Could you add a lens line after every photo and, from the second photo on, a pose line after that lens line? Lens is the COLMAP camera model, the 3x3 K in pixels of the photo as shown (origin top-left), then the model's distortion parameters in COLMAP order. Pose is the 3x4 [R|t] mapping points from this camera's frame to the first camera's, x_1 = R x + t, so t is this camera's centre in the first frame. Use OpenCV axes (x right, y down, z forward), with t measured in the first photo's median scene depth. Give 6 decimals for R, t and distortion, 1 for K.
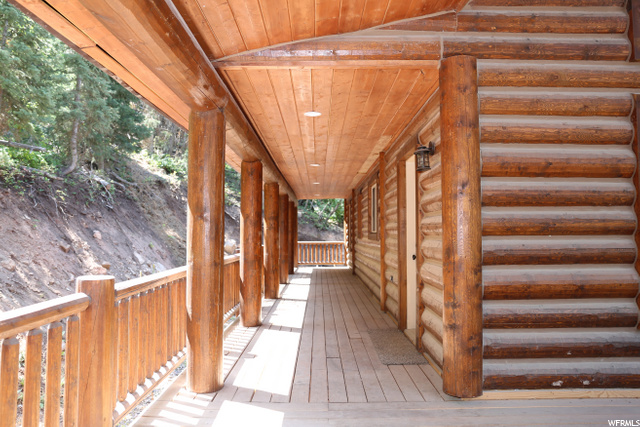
lens RADIAL K [[444.9, 0, 320.0], [0, 444.9, 213.5], [0, 0, 1]] dist [-0.102403, 0.075265]
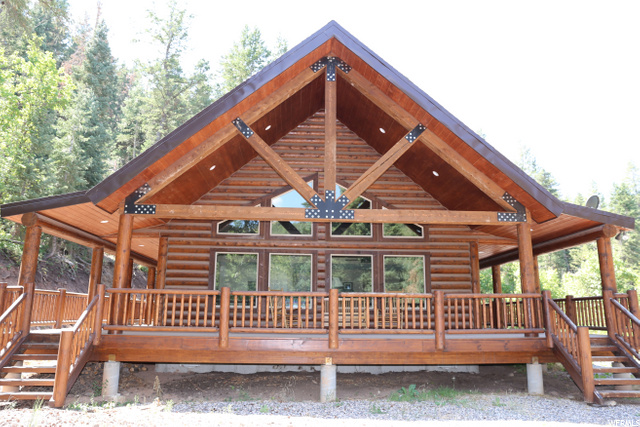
lens RADIAL K [[444.9, 0, 320.0], [0, 444.9, 213.5], [0, 0, 1]] dist [-0.102403, 0.075265]
pose [[0.998648, 0.018067, 0.048740, 1.469479], [-0.009090, 0.983906, -0.178457, 0.105934], [-0.051180, 0.177773, 0.982740, -2.806578]]
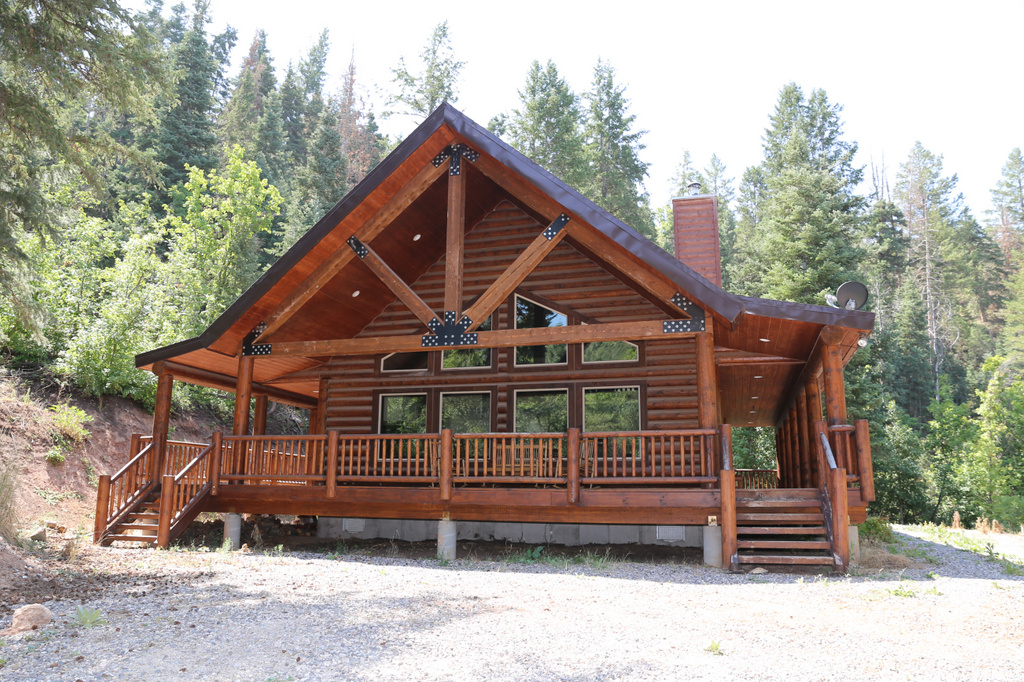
lens RADIAL K [[711.8, 0, 512.0], [0, 711.8, 341.0], [0, 0, 1]] dist [-0.102403, 0.075265]
pose [[0.956839, -0.054444, -0.285474, 3.101802], [0.004600, 0.985010, -0.172439, 0.260181], [0.290582, 0.163683, 0.942746, -3.479066]]
